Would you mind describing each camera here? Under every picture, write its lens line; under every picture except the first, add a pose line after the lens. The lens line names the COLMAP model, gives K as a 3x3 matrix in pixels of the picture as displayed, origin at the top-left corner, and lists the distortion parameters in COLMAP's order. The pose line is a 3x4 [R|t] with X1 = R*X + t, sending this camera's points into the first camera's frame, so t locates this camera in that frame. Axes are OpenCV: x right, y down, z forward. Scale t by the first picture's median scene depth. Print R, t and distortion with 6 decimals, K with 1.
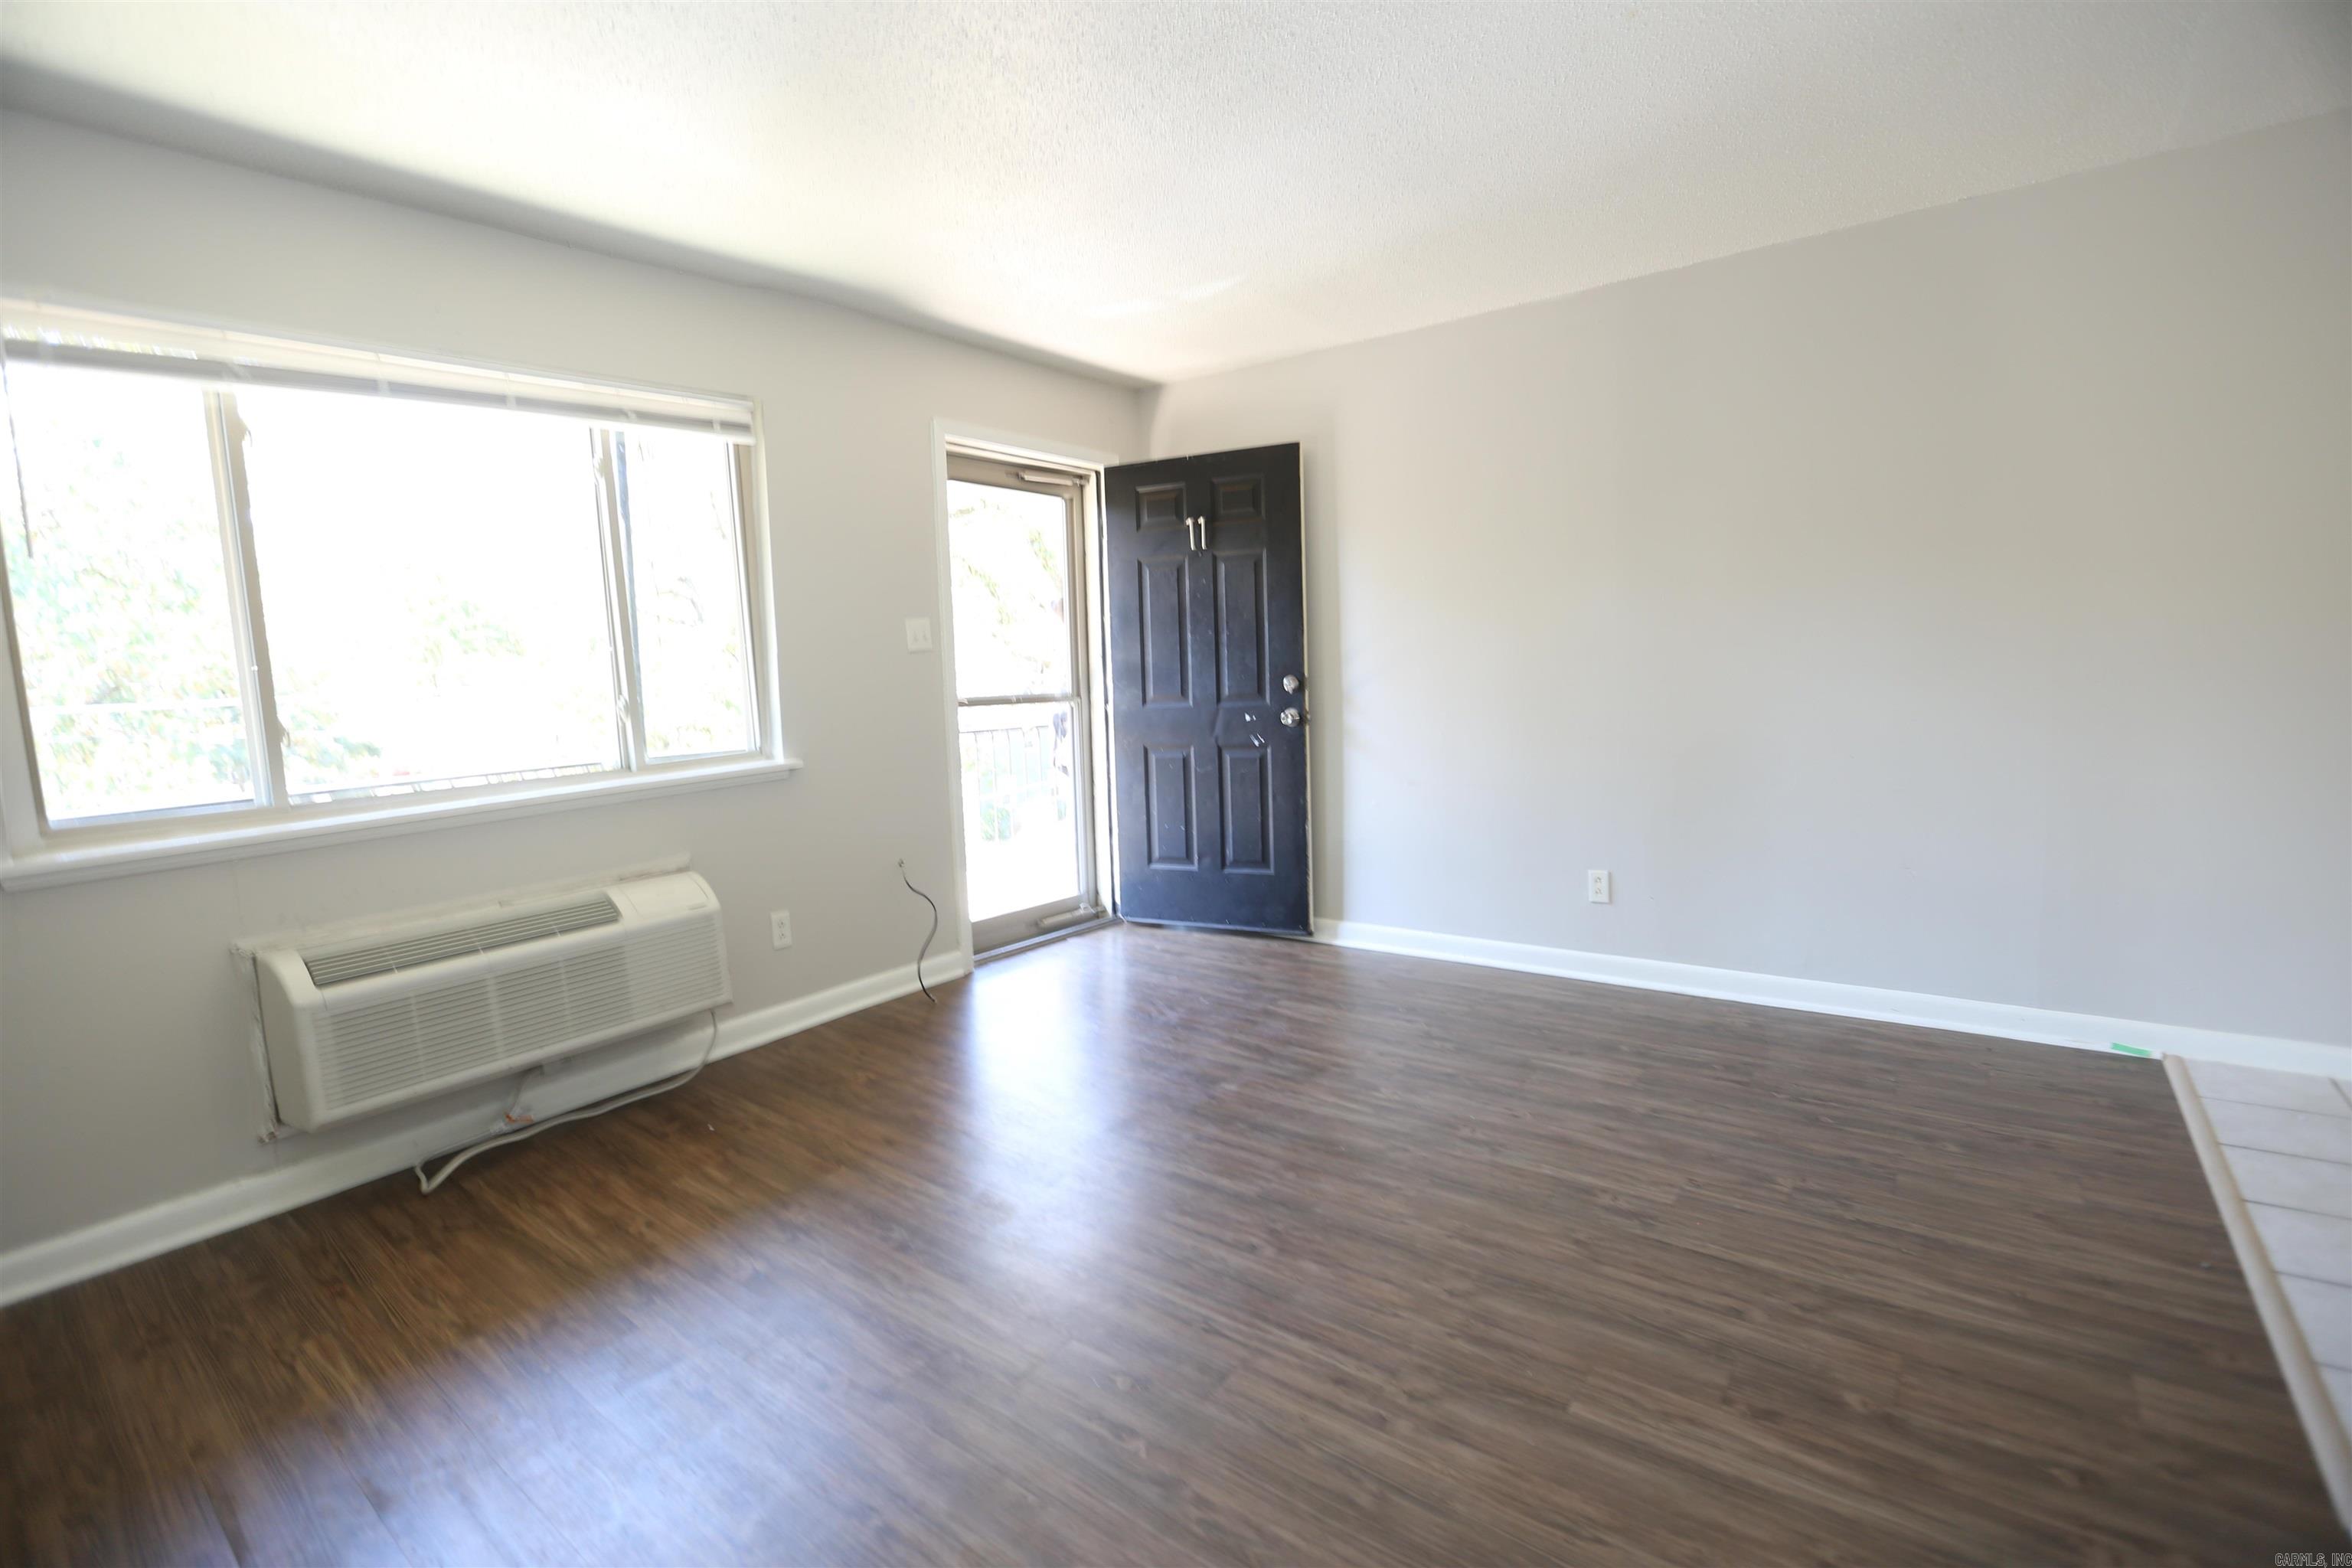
lens RADIAL K [[1065.7, 0, 1161.2], [0, 1065.7, 775.7], [0, 0, 1]] dist [-0.043179, 0.012704]
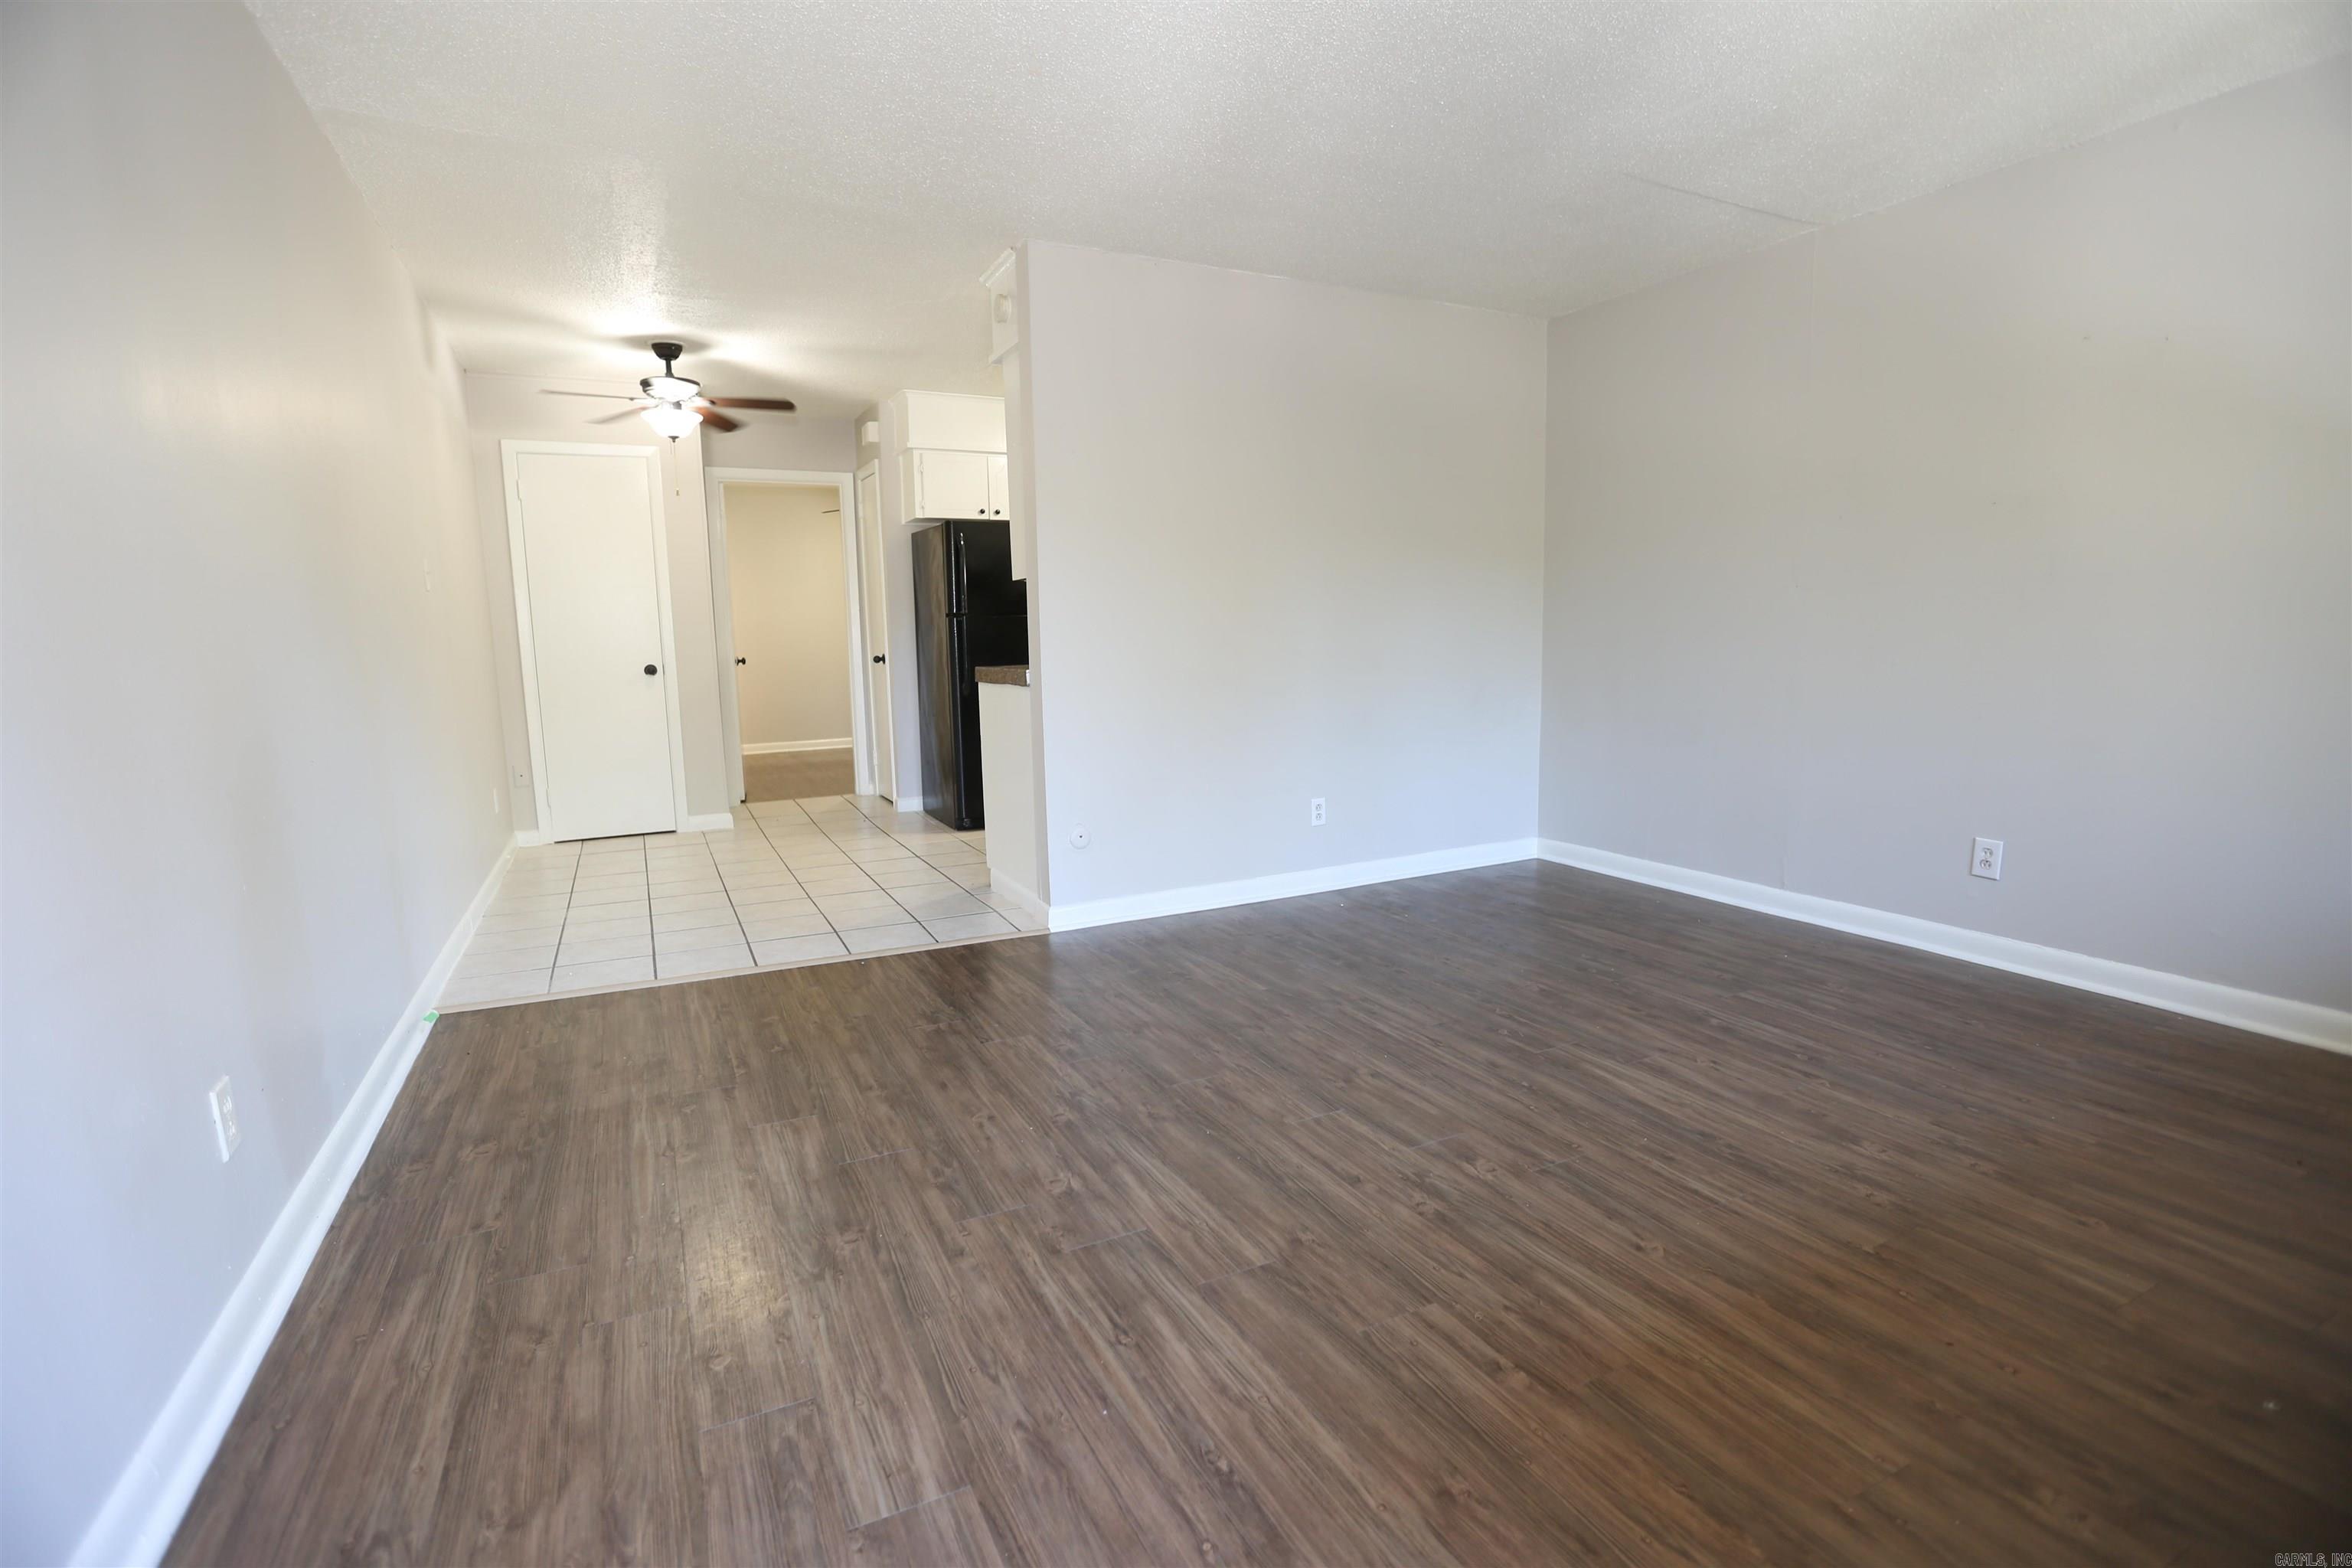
lens RADIAL K [[1065.7, 0, 1158.1], [0, 1065.7, 777.9], [0, 0, 1]] dist [-0.043179, 0.012704]
pose [[-0.903625, -0.003225, 0.428312, -0.167746], [0.094048, 0.974075, 0.205749, -0.120571], [-0.417872, 0.226202, -0.879895, 1.717752]]
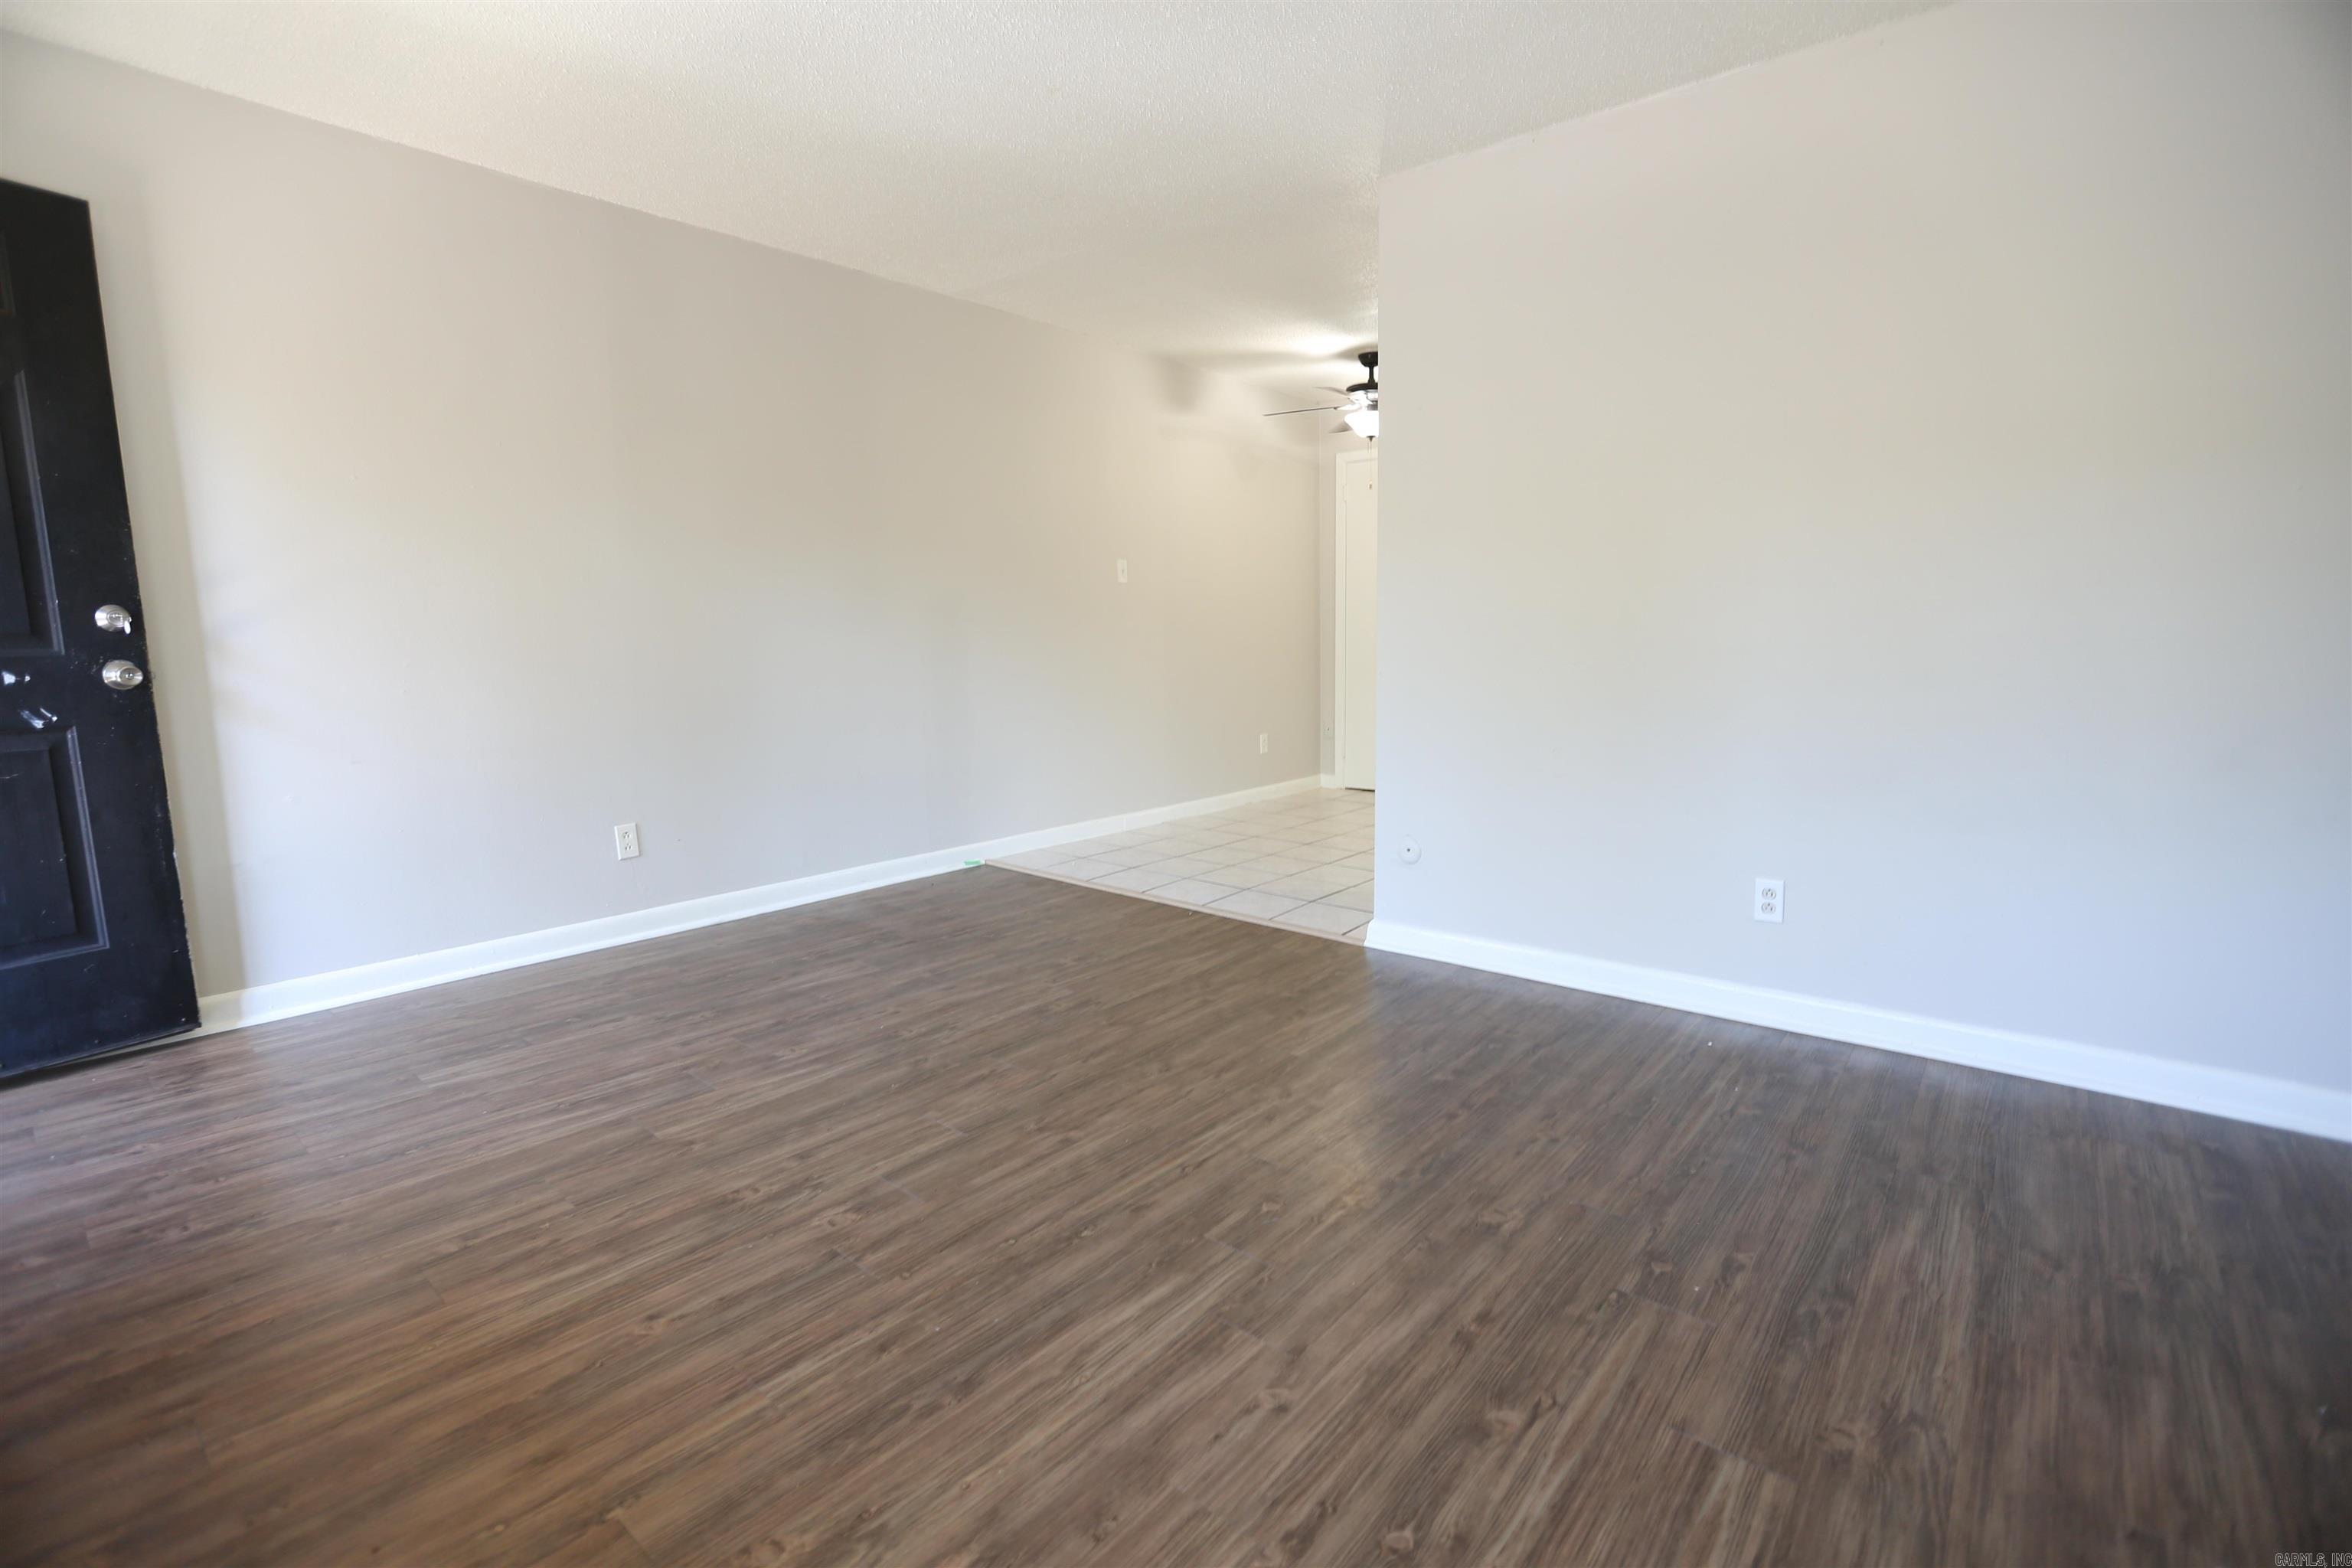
lens RADIAL K [[1065.7, 0, 1172.8], [0, 1065.7, 781.4], [0, 0, 1]] dist [-0.043179, 0.012704]
pose [[0.037335, -0.102048, 0.994079, -0.727697], [0.107364, 0.989424, 0.097538, 0.017429], [-0.993518, 0.103087, 0.047897, 0.675397]]
